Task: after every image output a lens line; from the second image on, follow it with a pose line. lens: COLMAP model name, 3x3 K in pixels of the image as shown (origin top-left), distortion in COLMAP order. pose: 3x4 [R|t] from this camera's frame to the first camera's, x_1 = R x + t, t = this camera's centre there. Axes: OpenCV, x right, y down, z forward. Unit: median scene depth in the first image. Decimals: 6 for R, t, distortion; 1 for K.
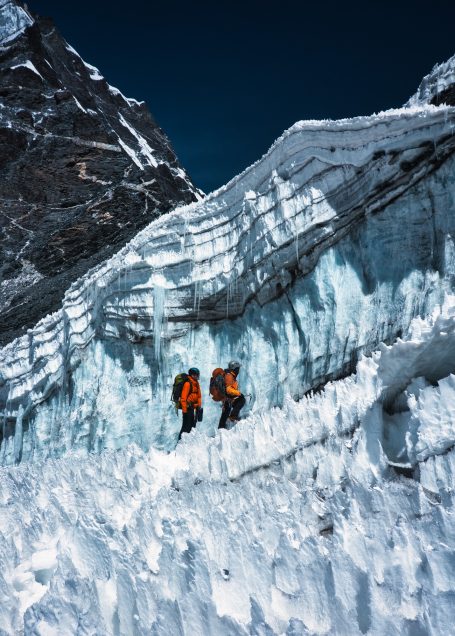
lens RADIAL K [[655.4, 0, 227.5], [0, 655.4, 318.0], [0, 0, 1]] dist [0.008775, -0.003553]
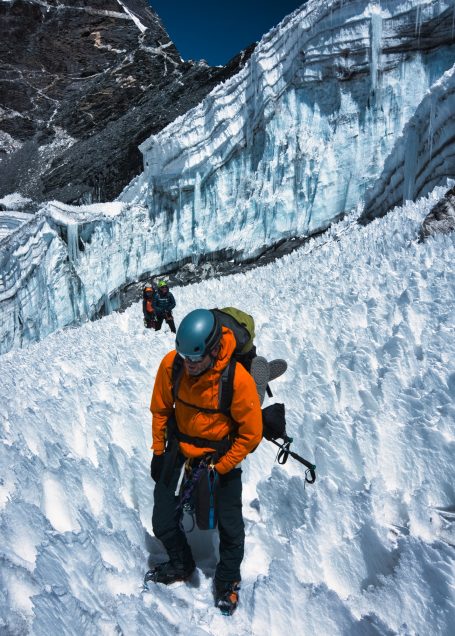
lens RADIAL K [[560.3, 0, 227.5], [0, 560.3, 318.0], [0, 0, 1]] dist [-0.007536, -0.016663]
pose [[0.998103, -0.053429, 0.030583, -0.381050], [0.045775, 0.976268, 0.211675, 0.215334], [-0.041167, -0.209874, 0.976861, 0.046837]]
